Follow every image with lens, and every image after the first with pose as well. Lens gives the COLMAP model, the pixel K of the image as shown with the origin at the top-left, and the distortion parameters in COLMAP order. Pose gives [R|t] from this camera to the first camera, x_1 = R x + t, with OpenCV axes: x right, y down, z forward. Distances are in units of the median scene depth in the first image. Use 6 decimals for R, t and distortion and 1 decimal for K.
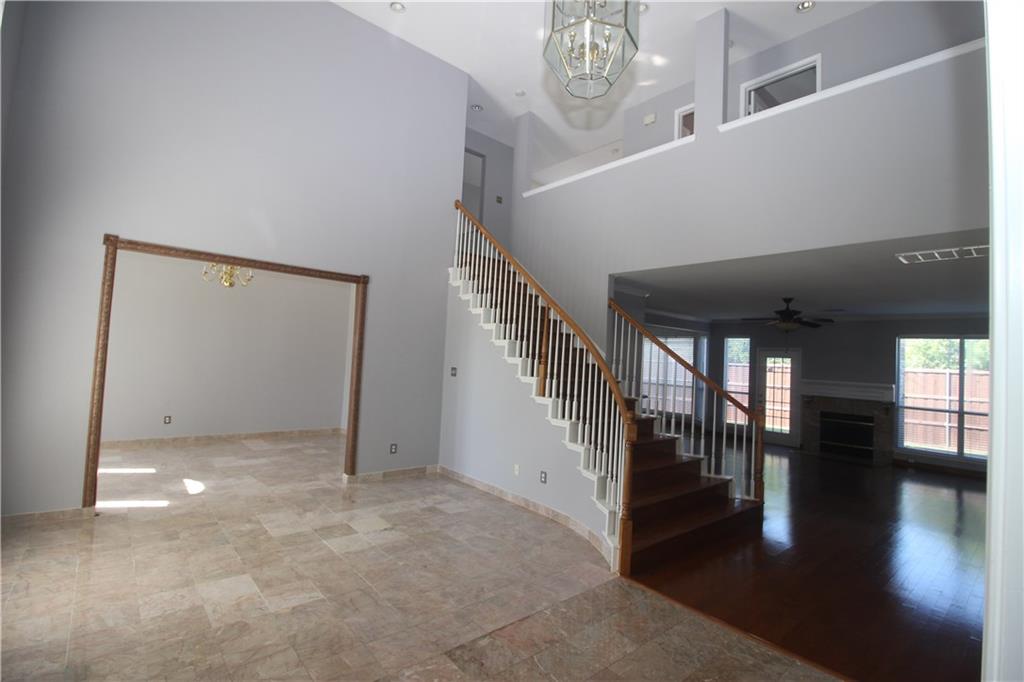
lens RADIAL K [[474.5, 0, 528.6], [0, 474.5, 336.3], [0, 0, 1]] dist [-0.013398, -0.005957]
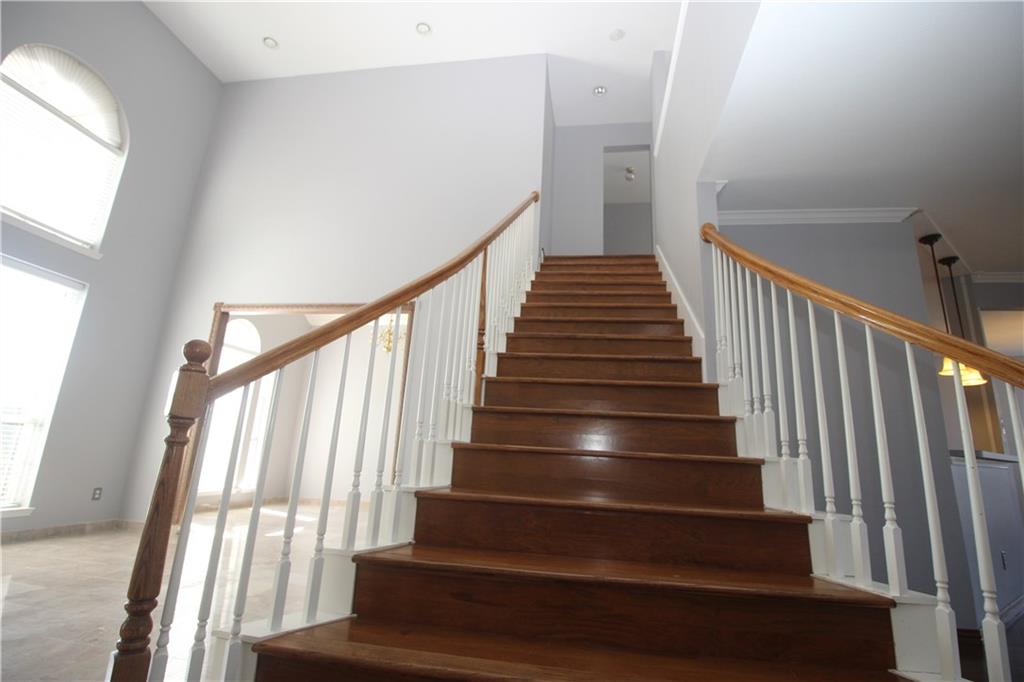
lens RADIAL K [[474.5, 0, 525.3], [0, 474.5, 336.8], [0, 0, 1]] dist [-0.013398, -0.005957]
pose [[0.640546, -0.213163, -0.737741, 0.443350], [0.024283, 0.965843, -0.257988, 0.174673], [0.767536, 0.147339, 0.623843, 0.644882]]
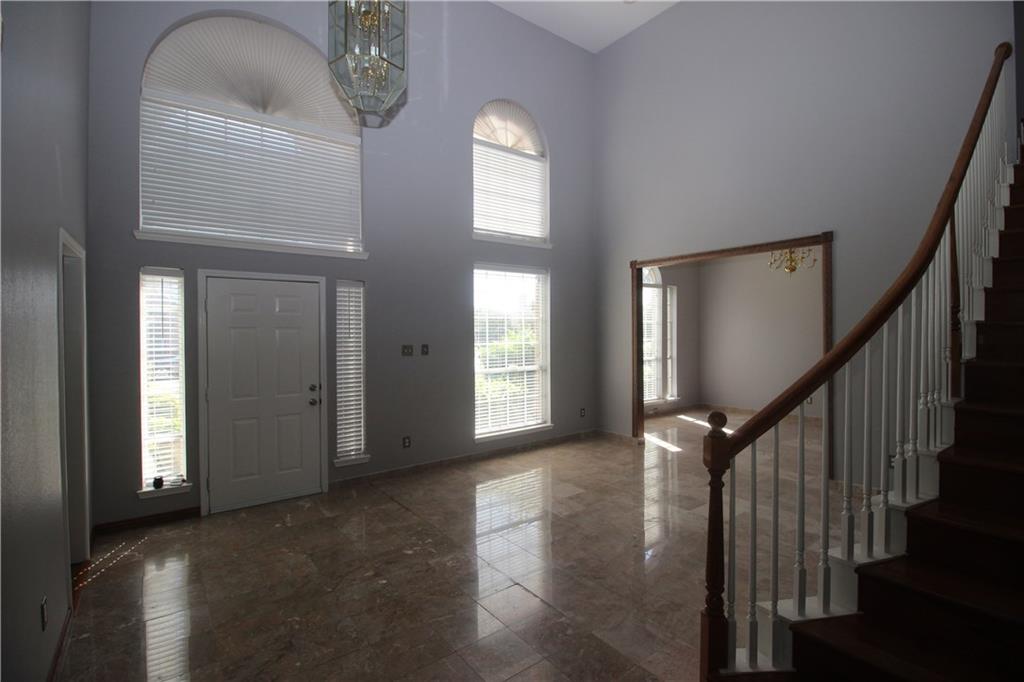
lens RADIAL K [[474.5, 0, 520.3], [0, 474.5, 337.1], [0, 0, 1]] dist [-0.013398, -0.005957]
pose [[-0.073127, -0.038552, -0.996577, 0.499200], [0.051026, 0.997799, -0.042344, 0.058831], [0.996016, -0.053948, -0.070999, 0.552692]]
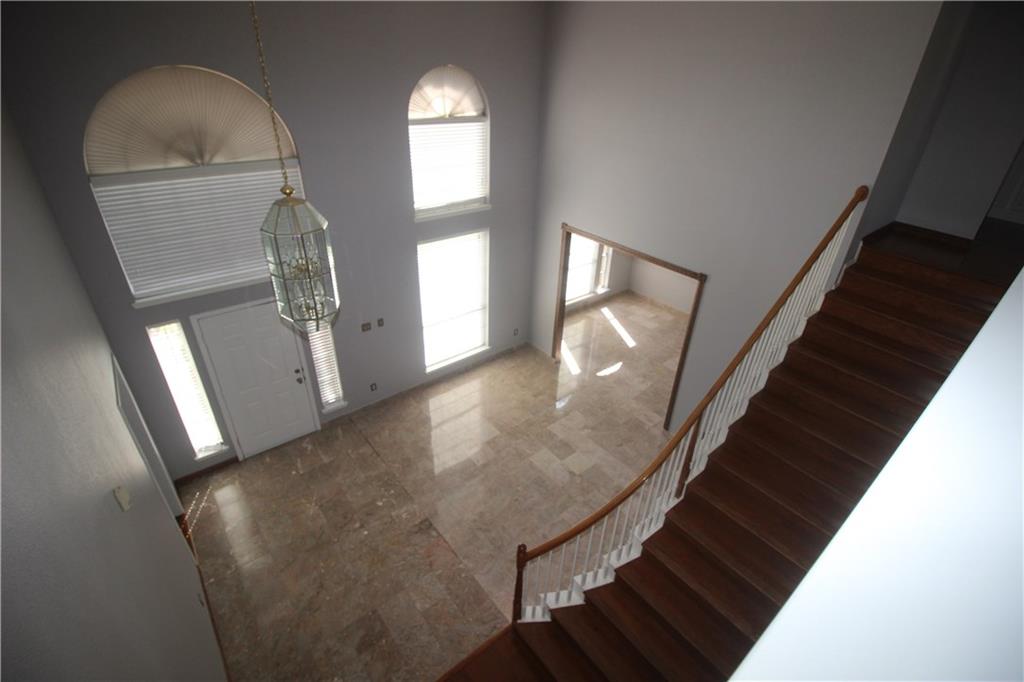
lens RADIAL K [[474.5, 0, 517.3], [0, 474.5, 338.1], [0, 0, 1]] dist [-0.013398, -0.005957]
pose [[-0.042341, 0.459367, -0.887237, 0.619169], [0.010842, 0.888192, 0.459344, -0.481688], [0.999044, 0.009829, -0.042587, 0.687630]]
